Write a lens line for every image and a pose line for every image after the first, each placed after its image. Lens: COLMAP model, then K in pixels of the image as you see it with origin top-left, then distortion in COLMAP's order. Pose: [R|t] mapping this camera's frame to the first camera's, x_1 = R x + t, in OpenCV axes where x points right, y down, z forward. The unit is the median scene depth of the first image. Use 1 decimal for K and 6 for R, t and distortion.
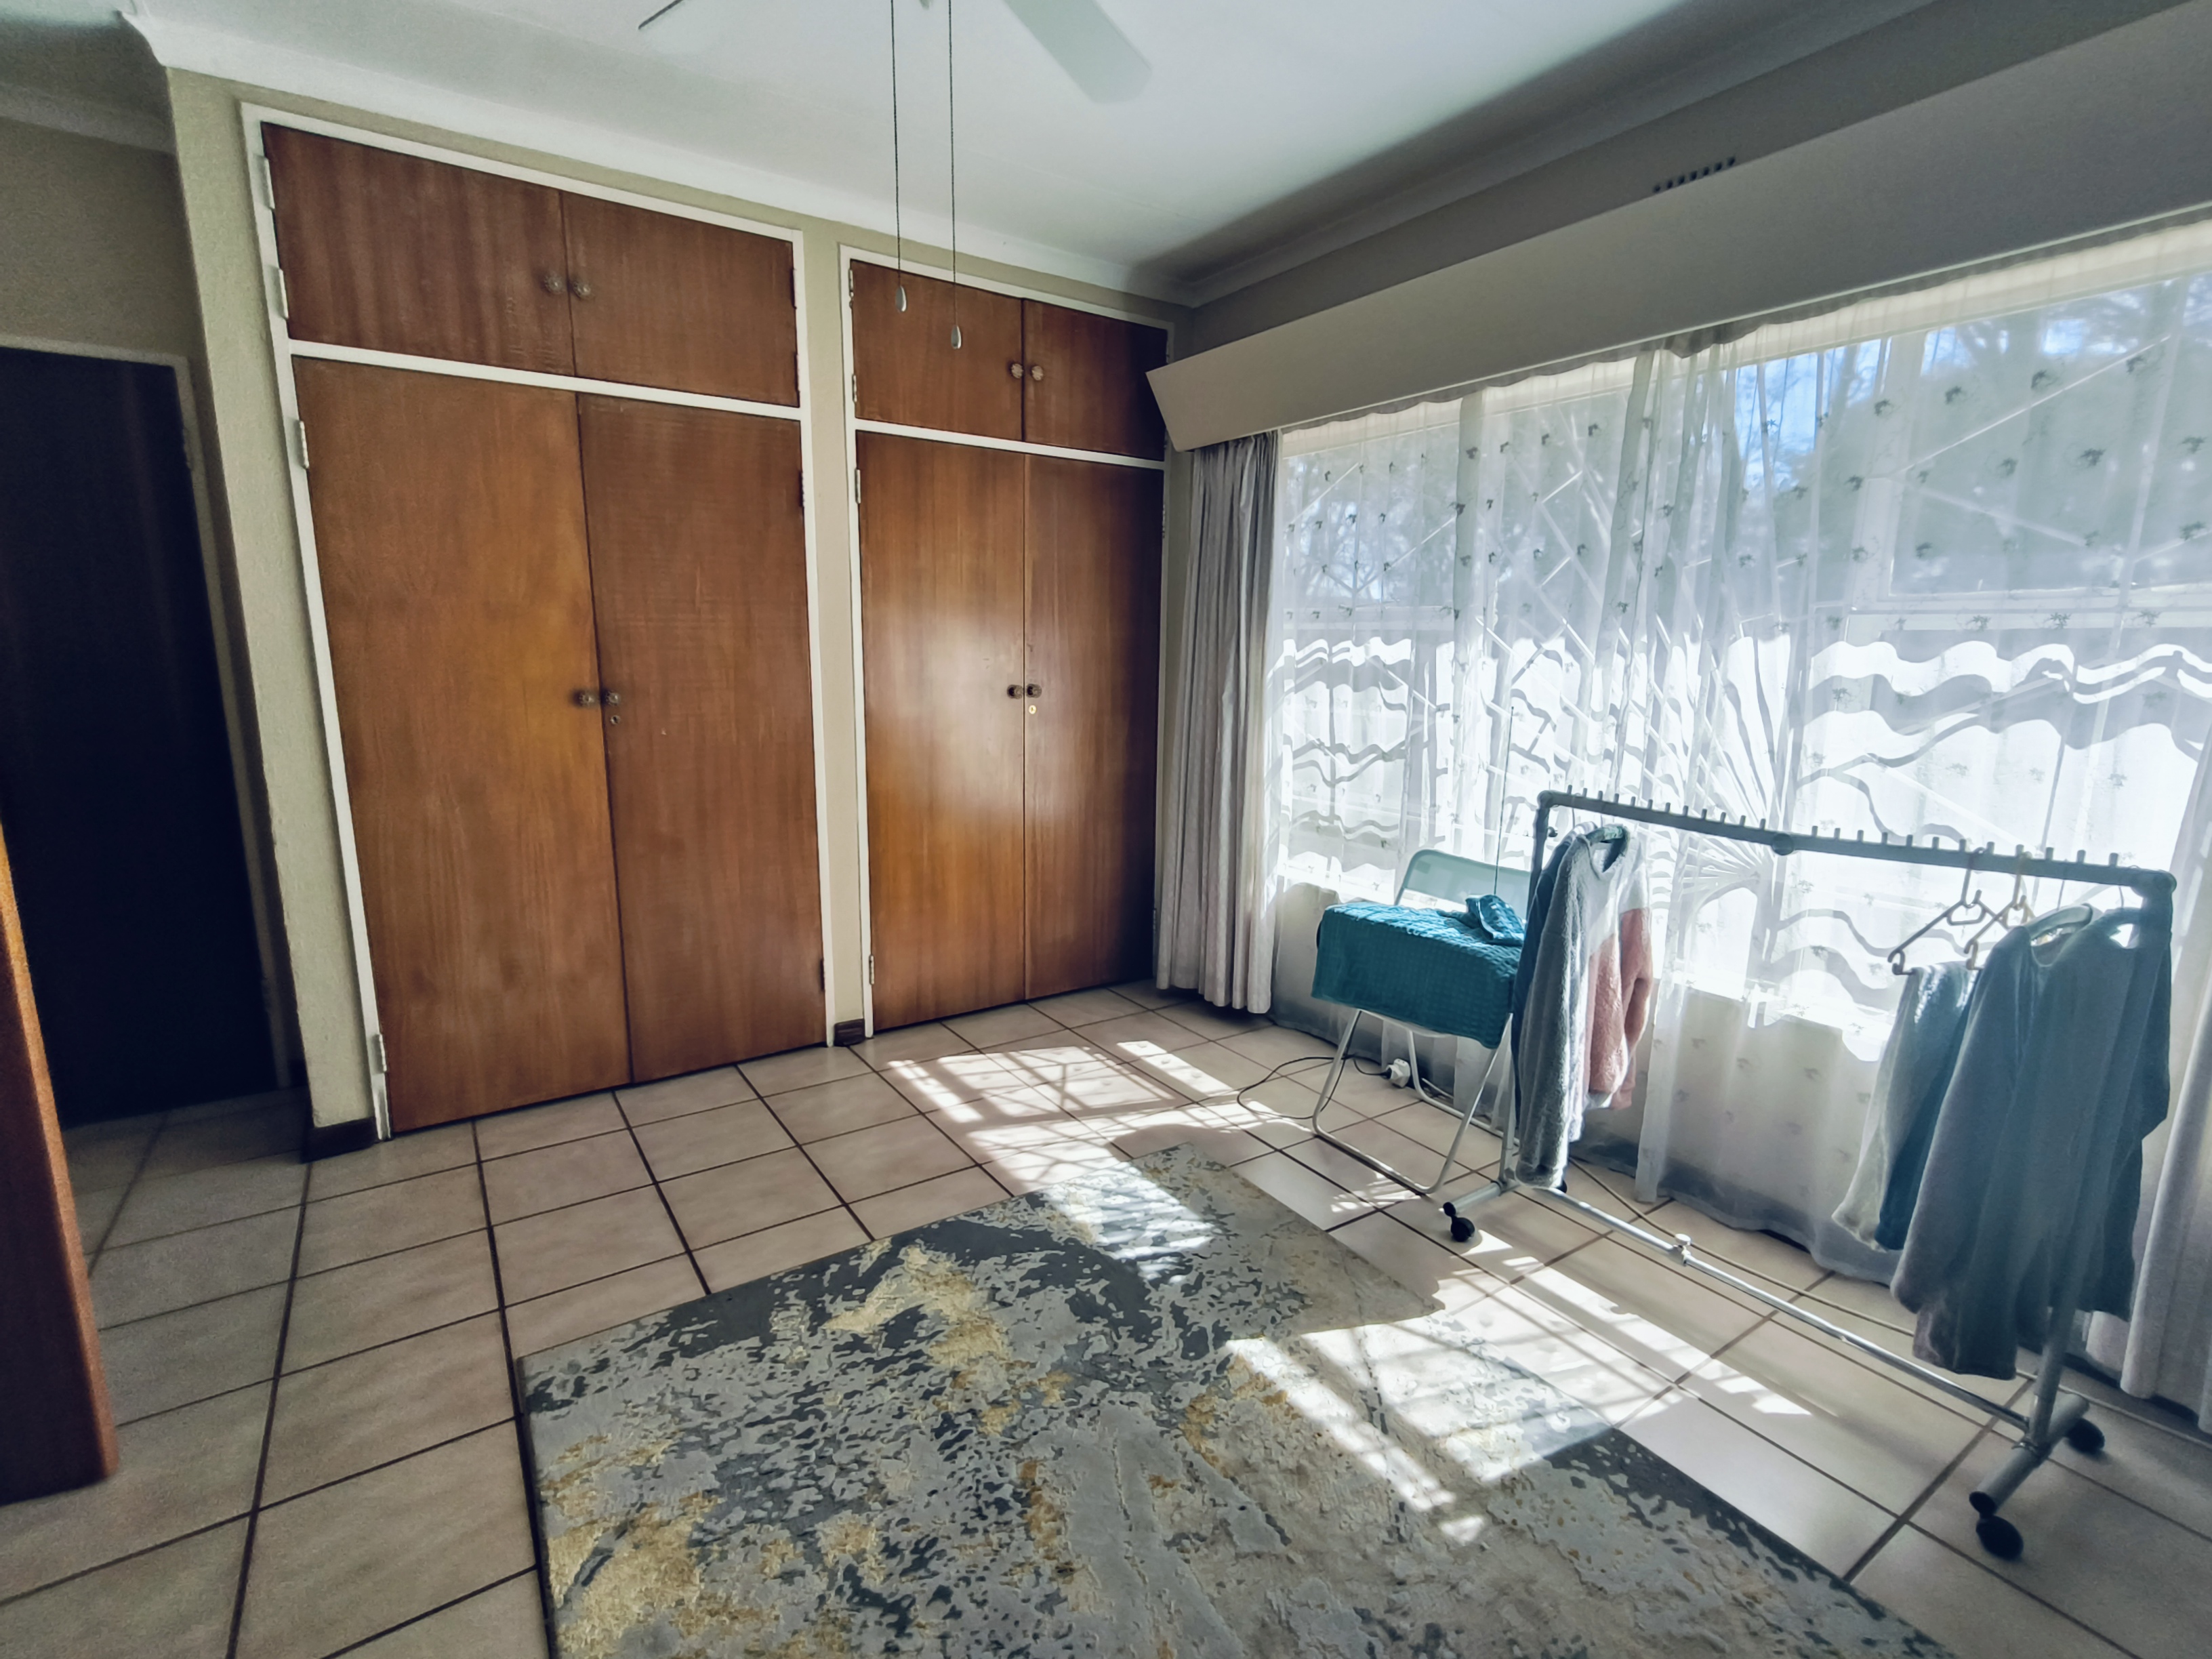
lens RADIAL K [[1027.5, 0, 1099.3], [0, 1027.5, 841.0], [0, 0, 1]] dist [0.004406, 0.001578]
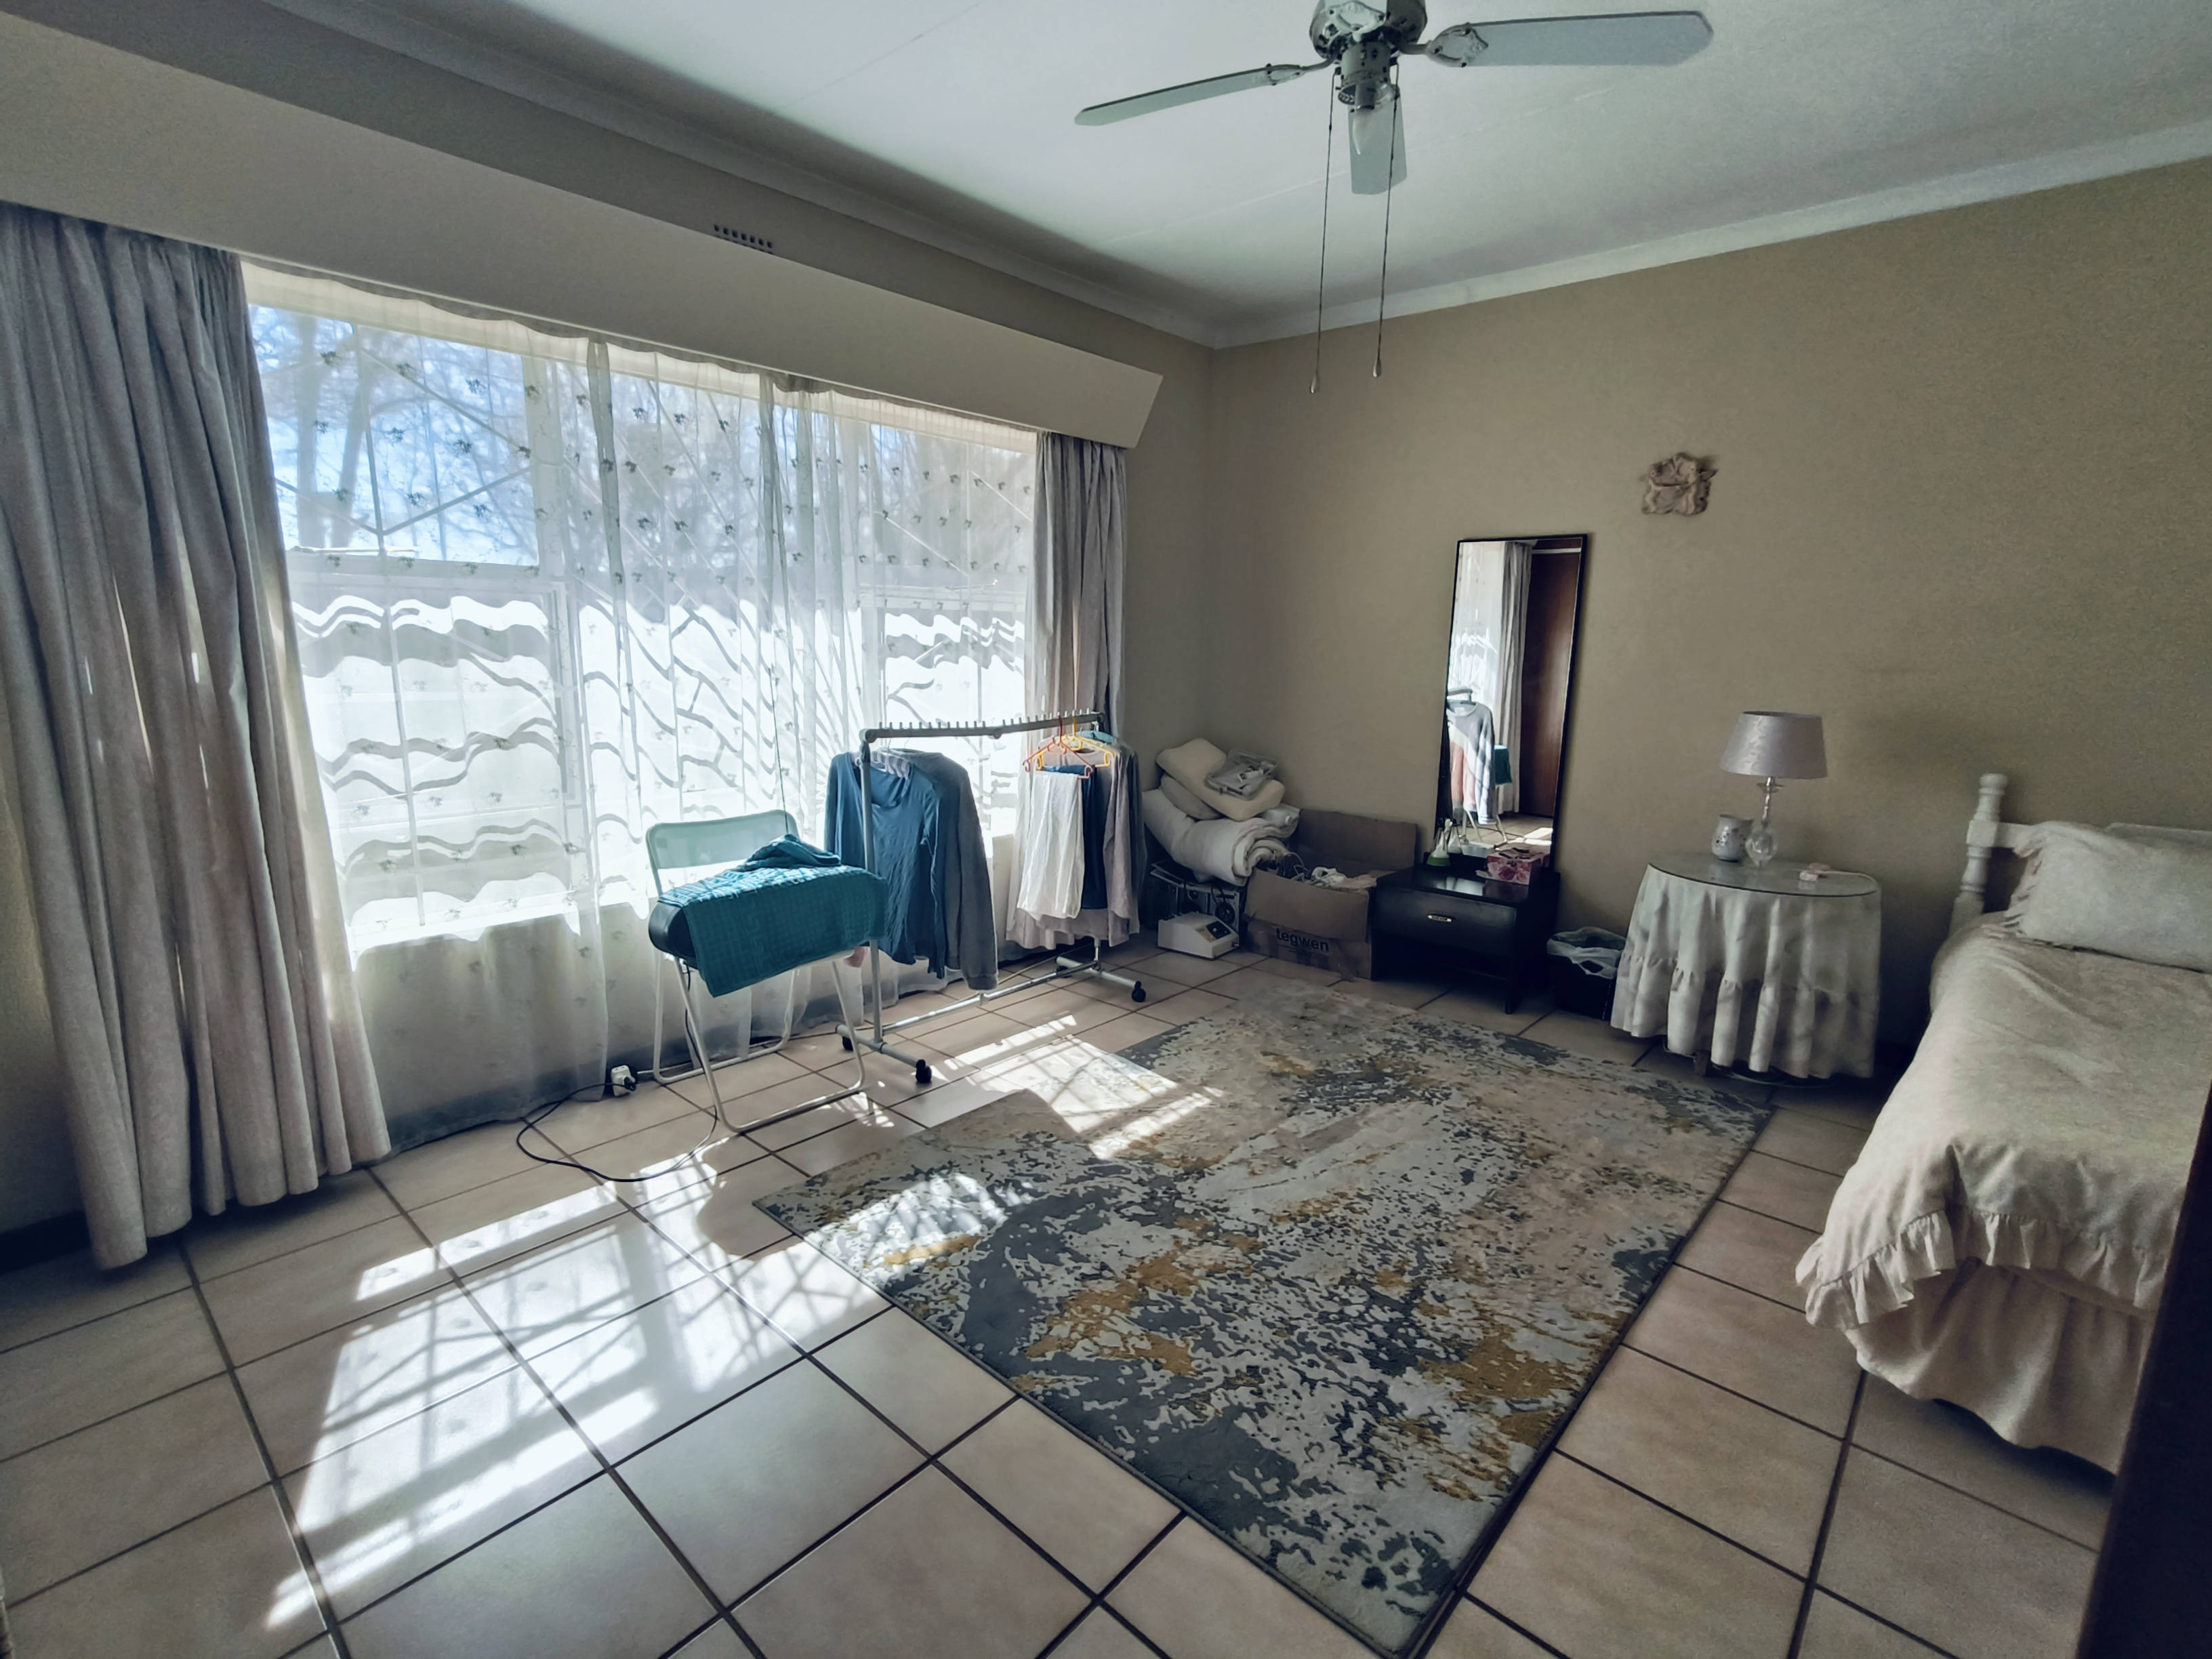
lens RADIAL K [[1027.5, 0, 1104.4], [0, 1027.5, 834.3], [0, 0, 1]] dist [0.004406, 0.001578]
pose [[-0.243691, -0.200781, 0.948842, -0.896218], [0.163111, 0.955916, 0.244169, -0.192152], [-0.956038, 0.214268, -0.200199, 1.022503]]
